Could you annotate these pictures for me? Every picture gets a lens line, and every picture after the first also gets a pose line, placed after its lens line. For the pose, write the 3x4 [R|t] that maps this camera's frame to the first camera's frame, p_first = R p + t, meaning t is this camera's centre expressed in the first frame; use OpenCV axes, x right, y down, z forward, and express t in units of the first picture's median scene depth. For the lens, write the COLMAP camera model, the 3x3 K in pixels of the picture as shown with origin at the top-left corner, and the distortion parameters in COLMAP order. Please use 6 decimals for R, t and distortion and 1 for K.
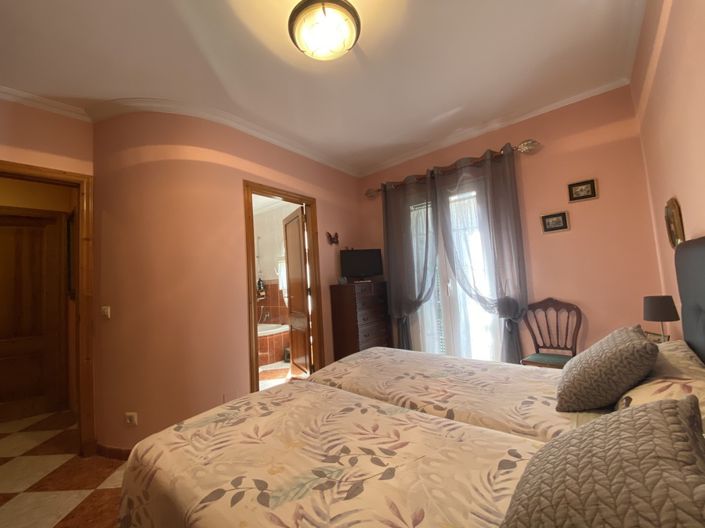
lens RADIAL K [[290.4, 0, 353.8], [0, 290.4, 259.8], [0, 0, 1]] dist [-0.003420, -0.001381]
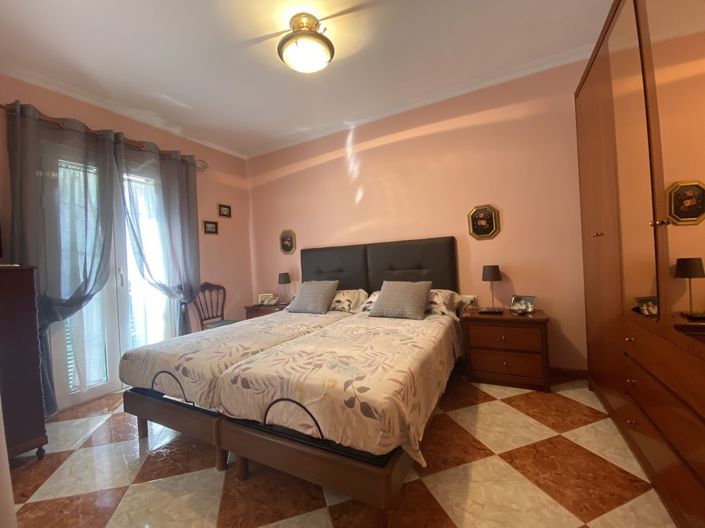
lens RADIAL K [[290.4, 0, 352.3], [0, 290.4, 264.1], [0, 0, 1]] dist [-0.003420, -0.001381]
pose [[-0.212883, 0.068893, 0.974646, -0.803450], [-0.000822, 0.997498, -0.070687, 0.144191], [-0.977077, -0.015849, -0.212293, 0.639744]]
